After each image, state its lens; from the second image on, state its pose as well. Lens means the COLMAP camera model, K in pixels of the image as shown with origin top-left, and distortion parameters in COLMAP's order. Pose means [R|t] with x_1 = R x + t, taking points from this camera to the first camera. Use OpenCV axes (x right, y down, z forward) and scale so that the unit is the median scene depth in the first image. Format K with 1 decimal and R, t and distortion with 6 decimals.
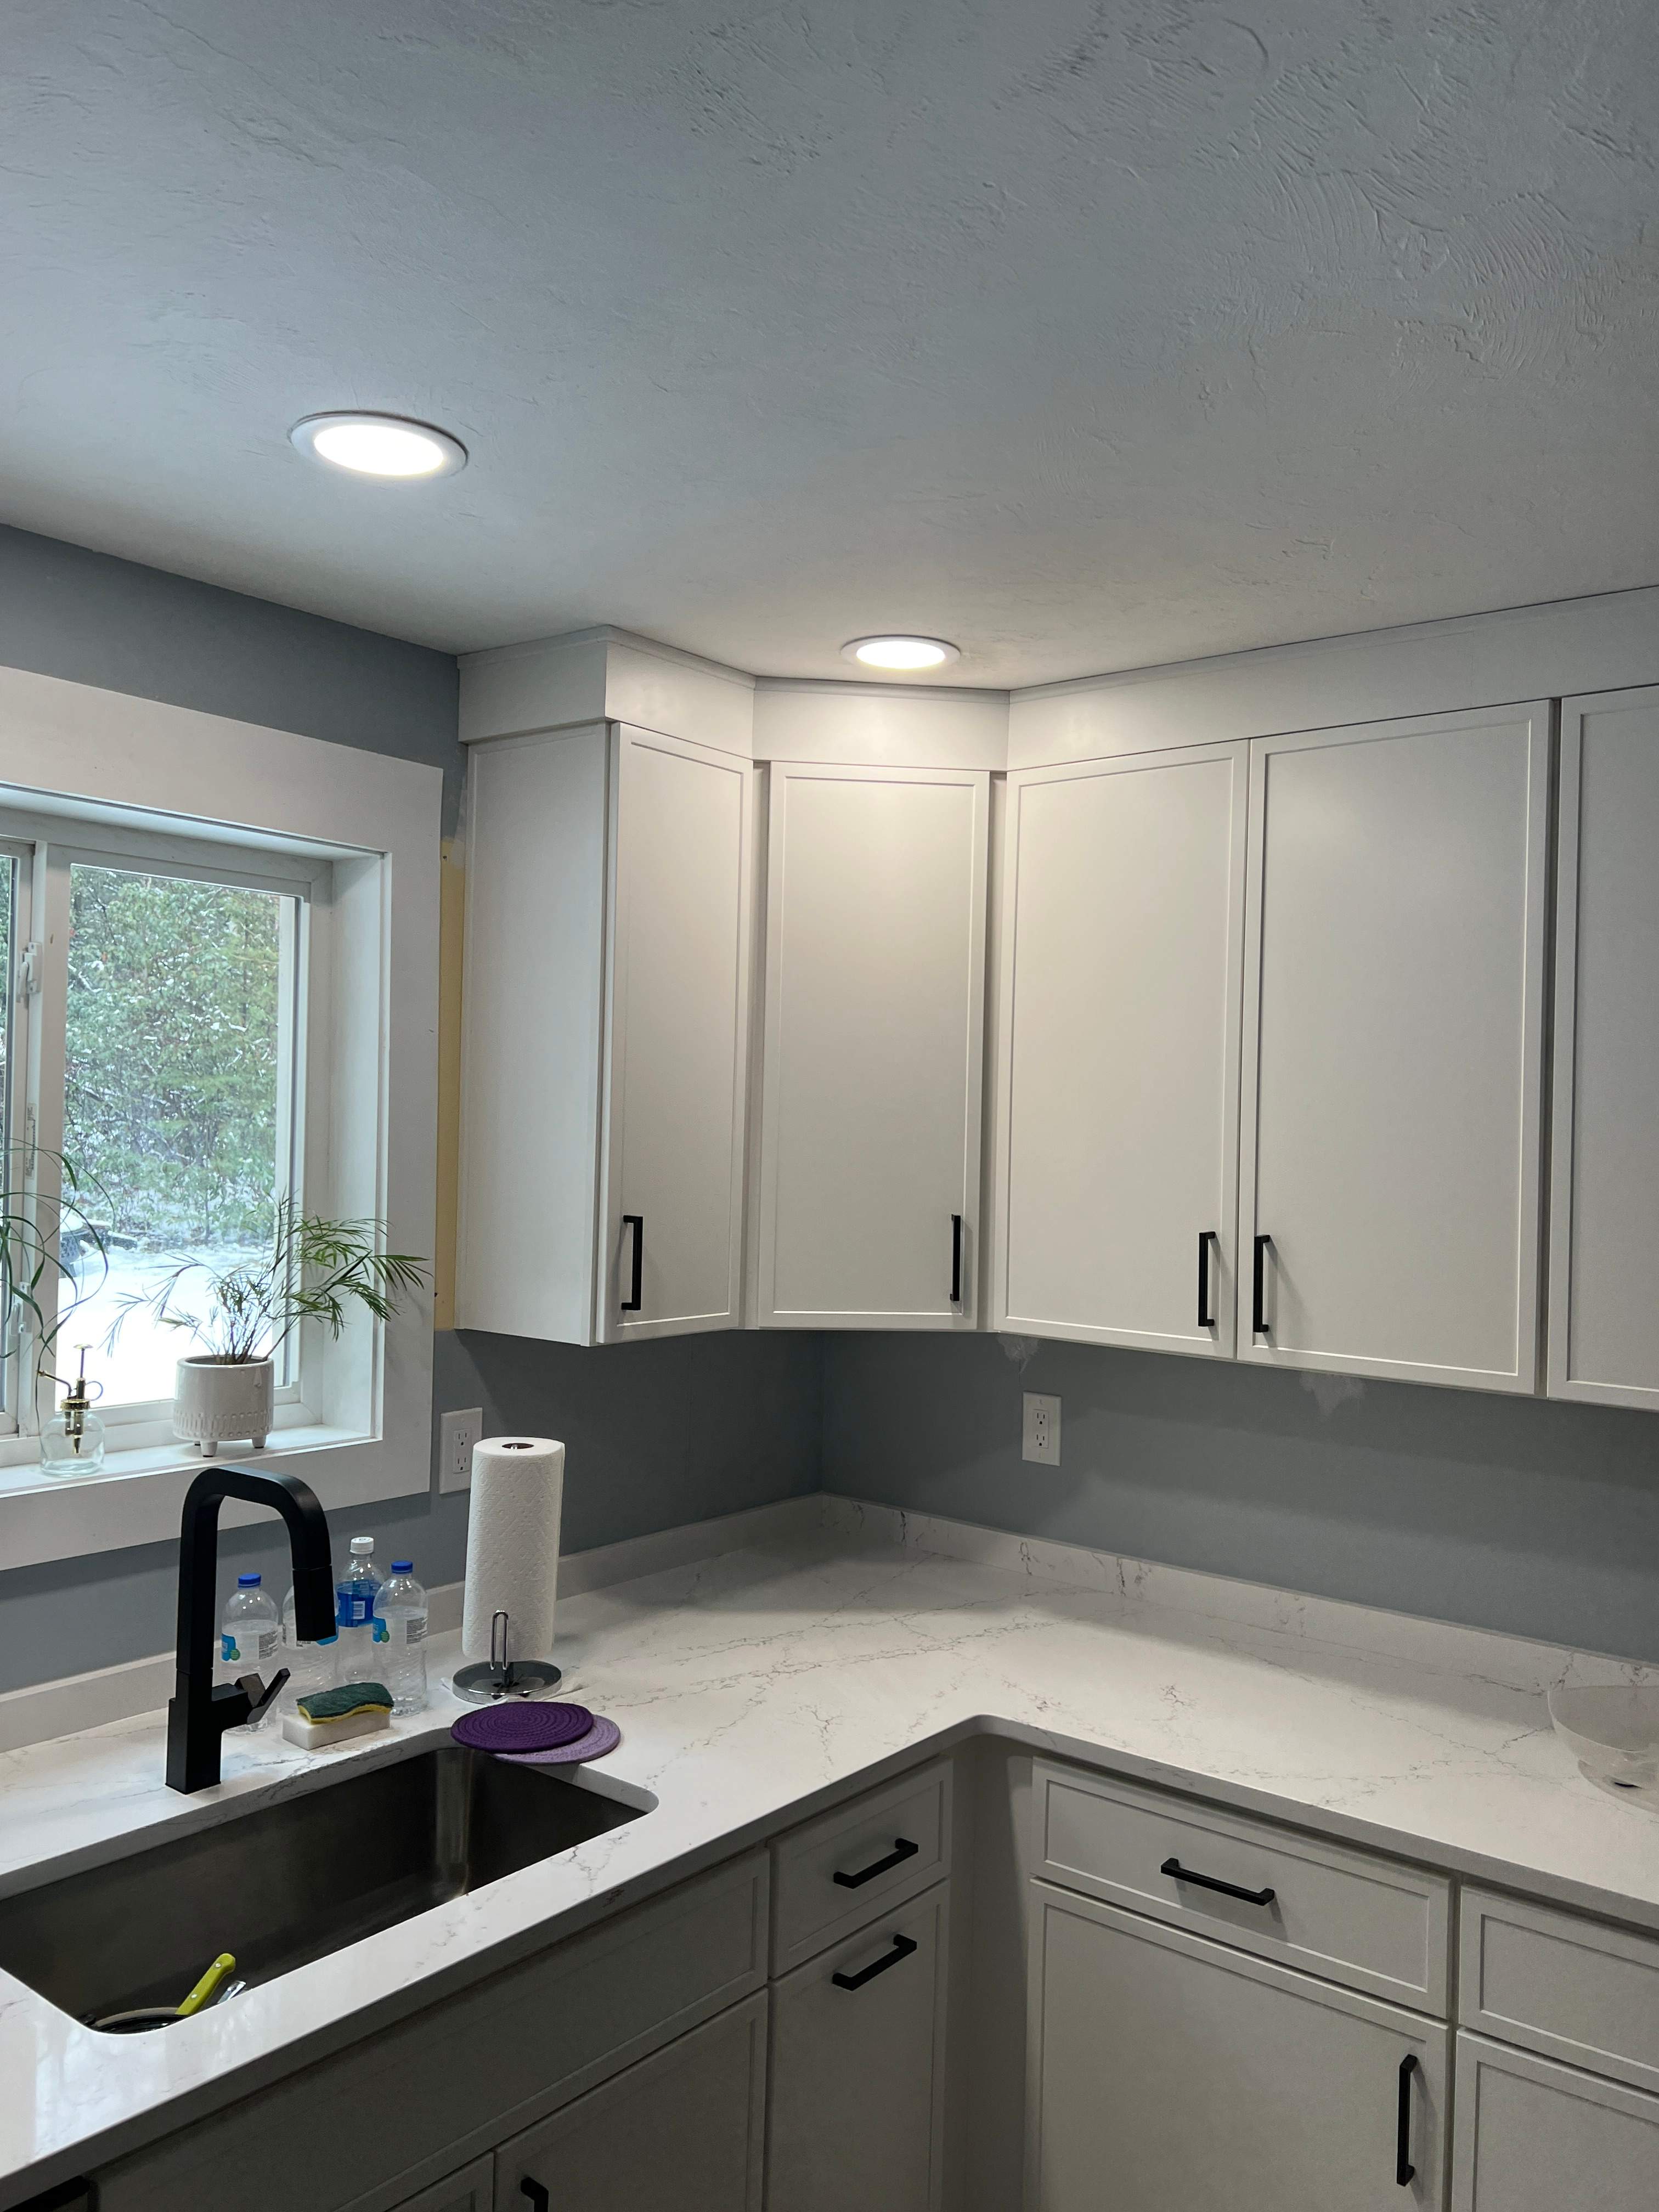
lens RADIAL K [[1668.5, 0, 834.3], [0, 1668.5, 1117.6], [0, 0, 1]] dist [0.039953, -0.045499]
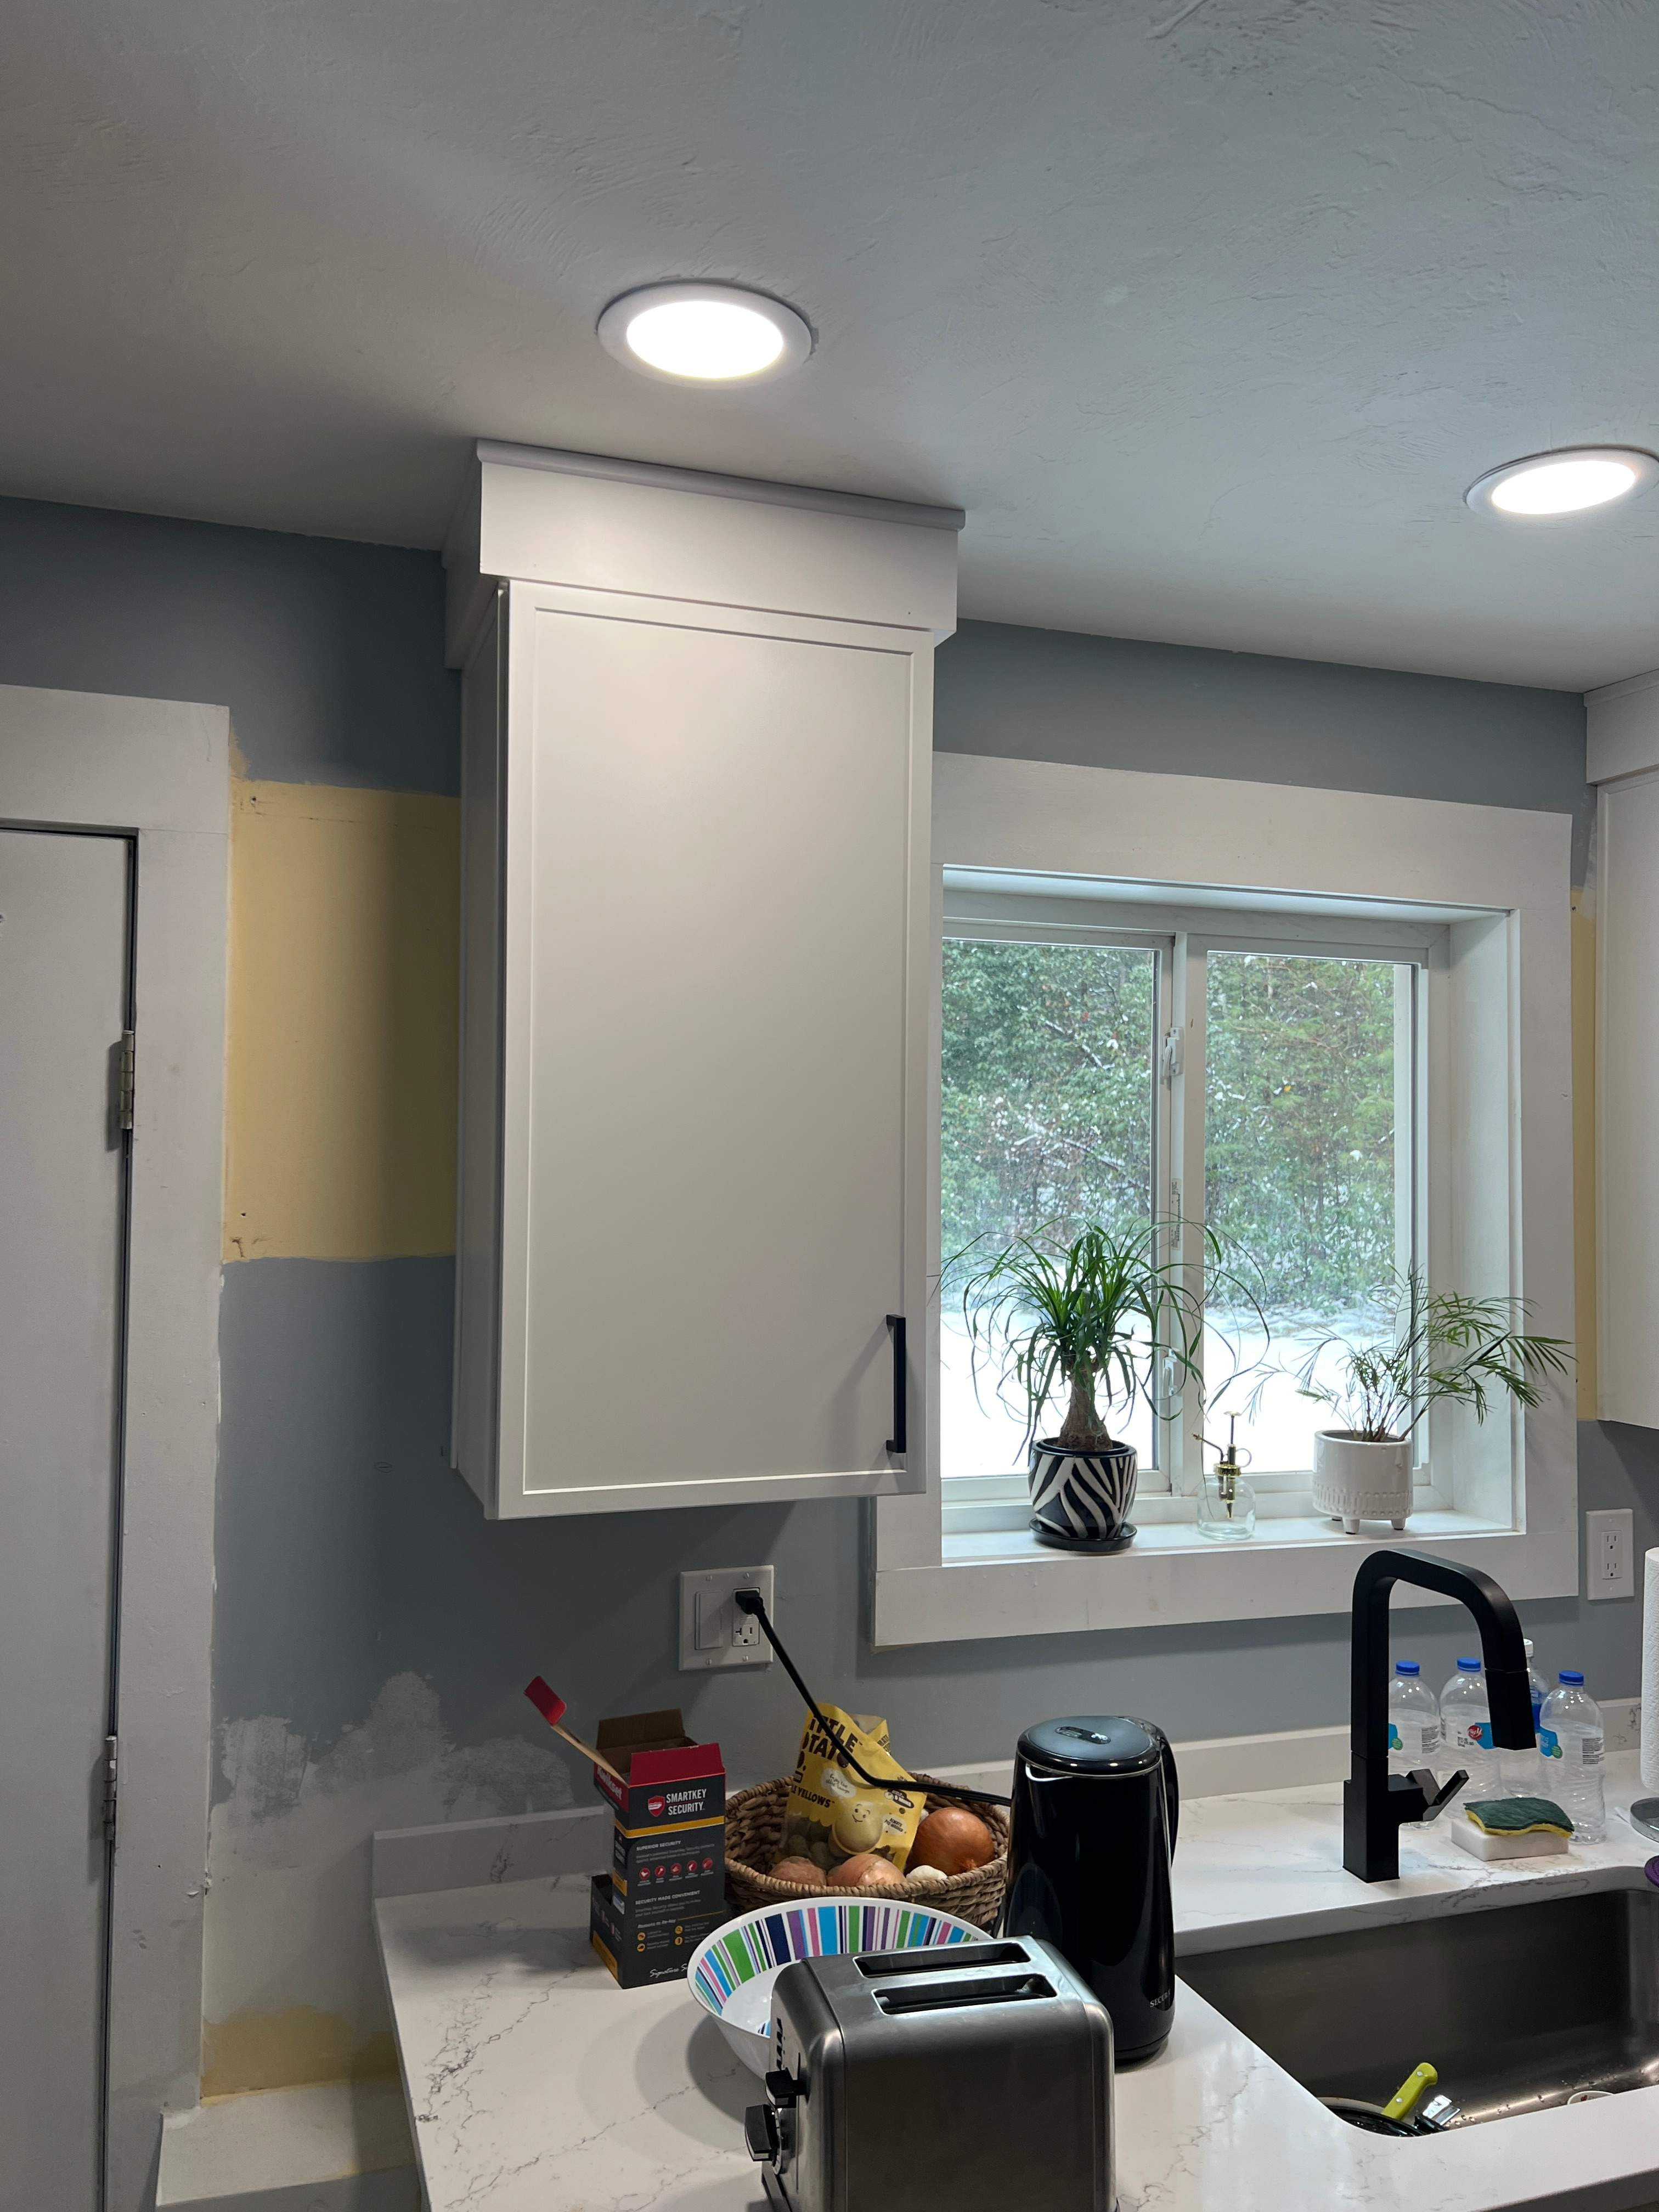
lens RADIAL K [[1668.5, 0, 806.6], [0, 1668.5, 1117.3], [0, 0, 1]] dist [0.039953, -0.045499]
pose [[0.837154, -0.030852, -0.546096, -0.090096], [0.009923, 0.999100, -0.041233, -0.005869], [0.546877, 0.029100, 0.836707, -0.012054]]
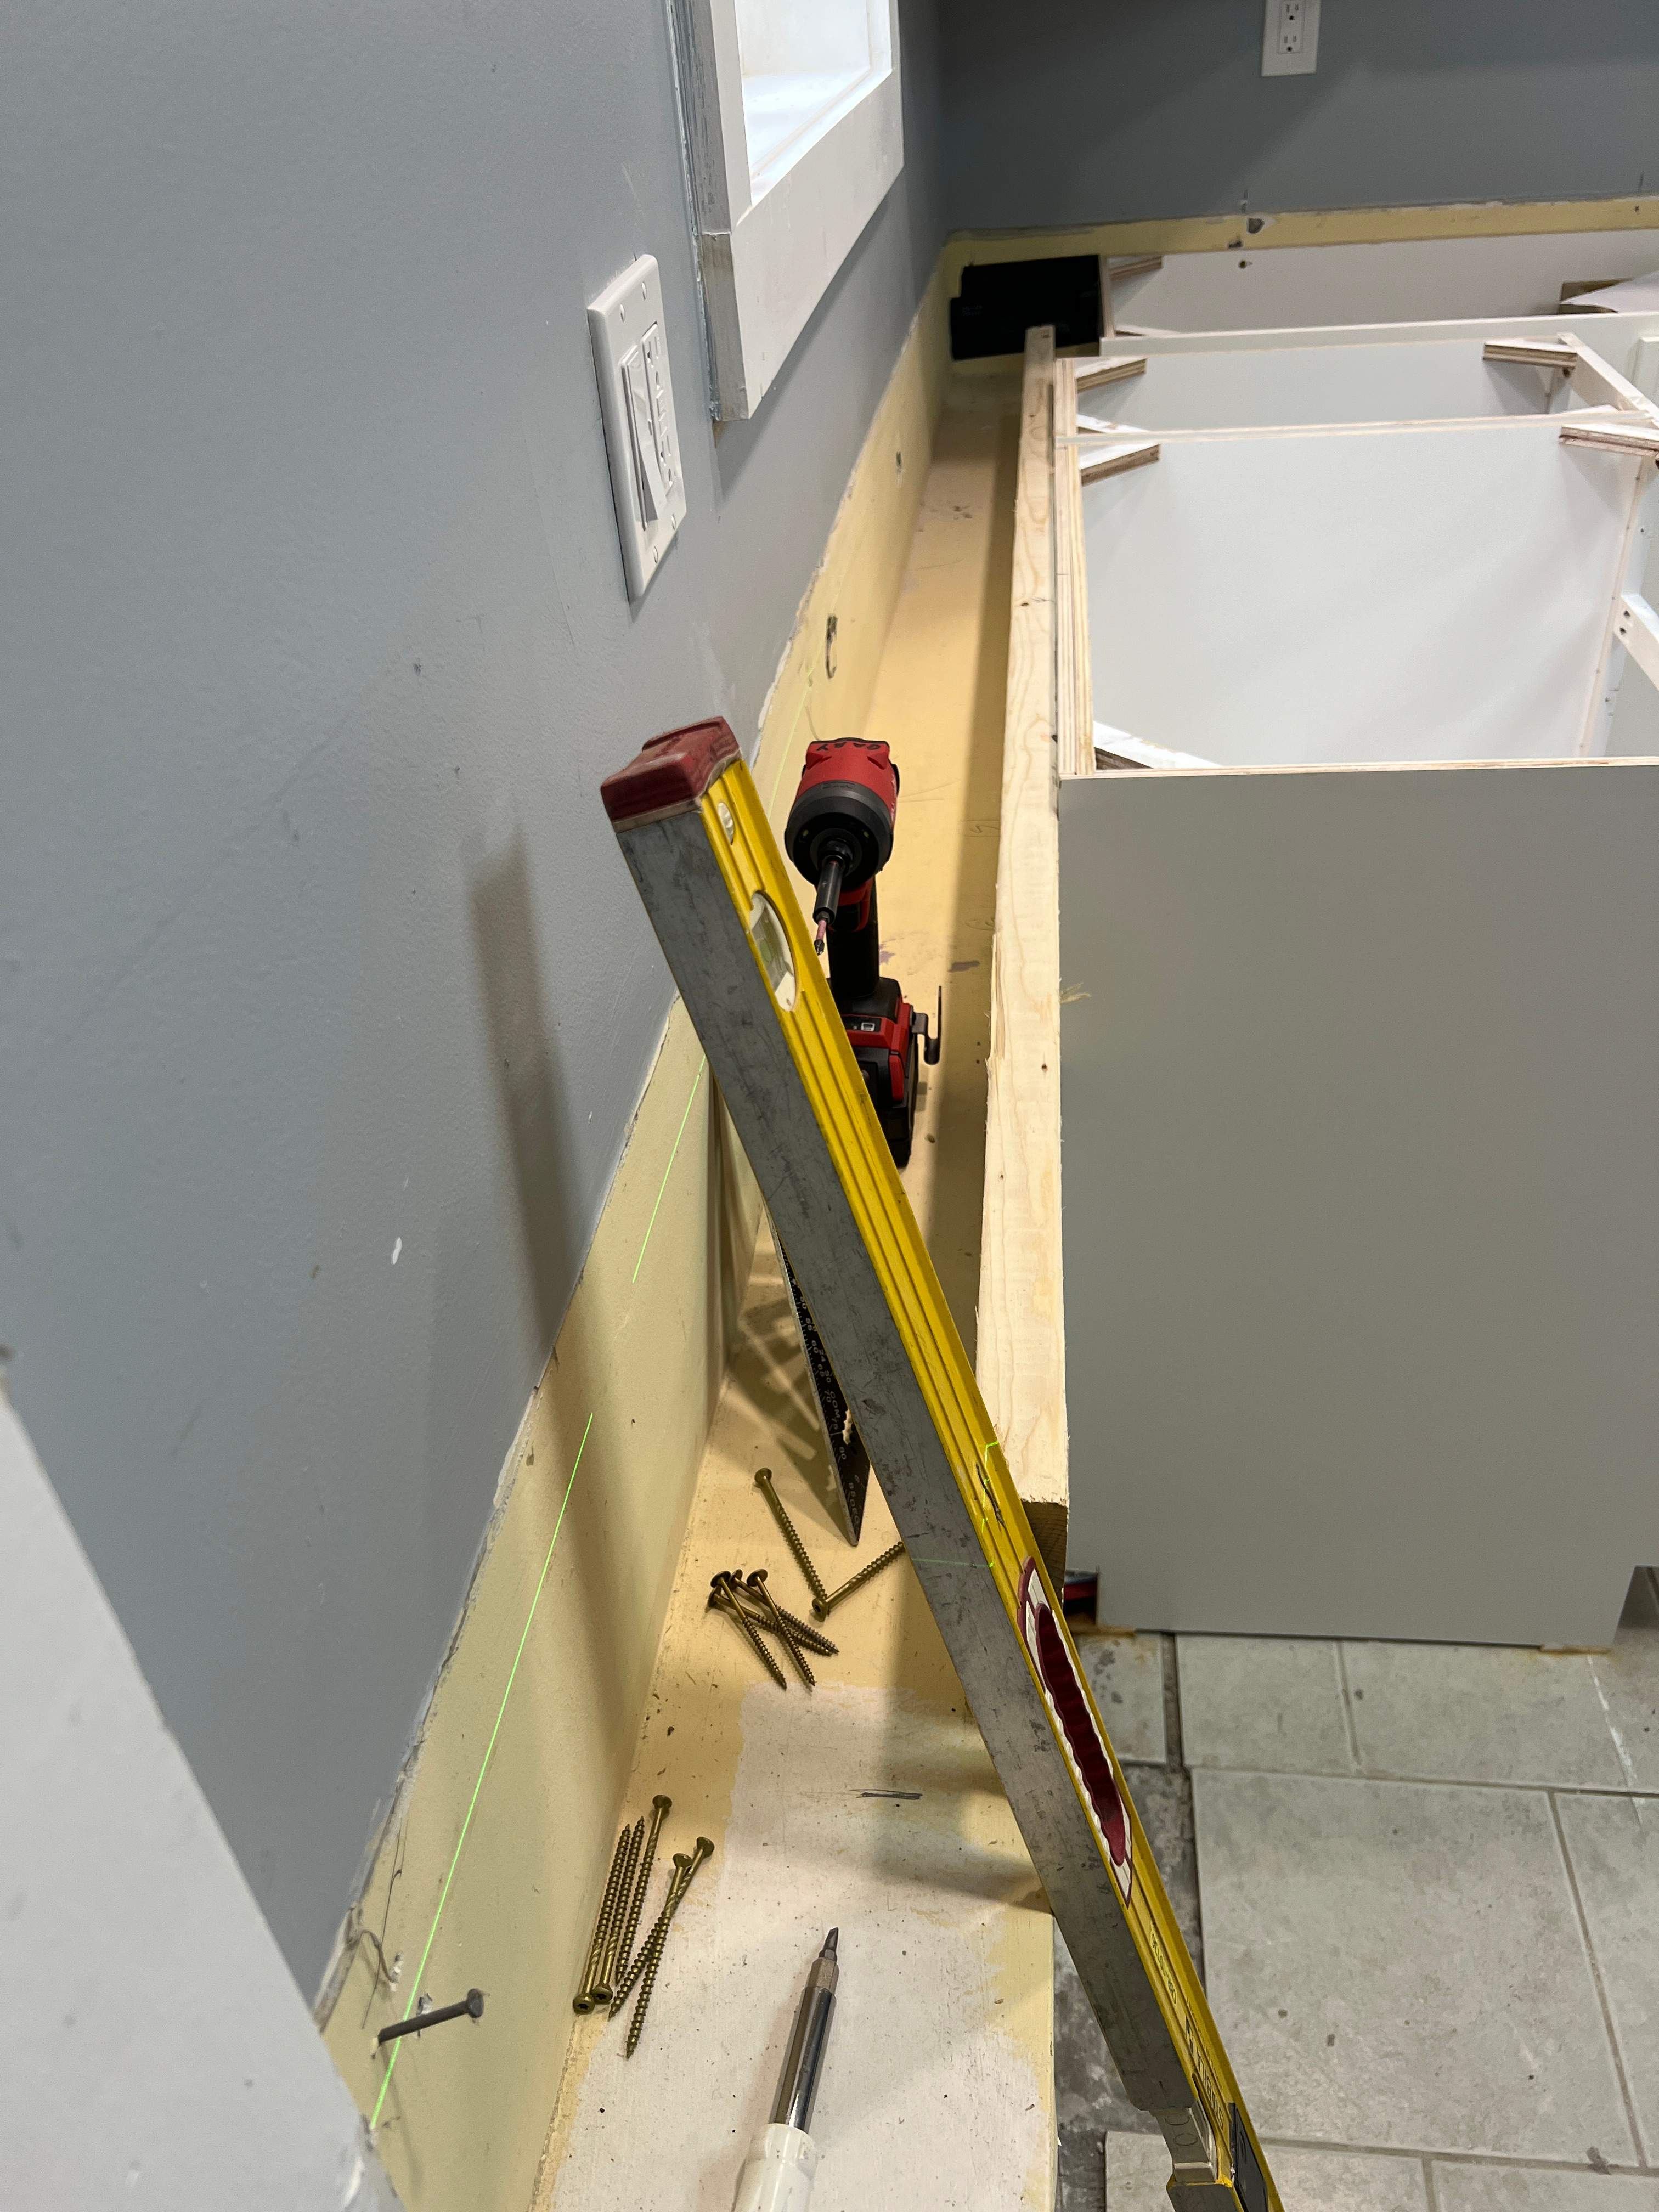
lens RADIAL K [[1668.5, 0, 824.6], [0, 1668.5, 1095.7], [0, 0, 1]] dist [0.039953, -0.045499]
pose [[0.842075, -0.375672, 0.387015, -0.719932], [0.088249, 0.803838, 0.588265, 0.131137], [-0.532092, -0.461210, 0.710045, 0.386325]]
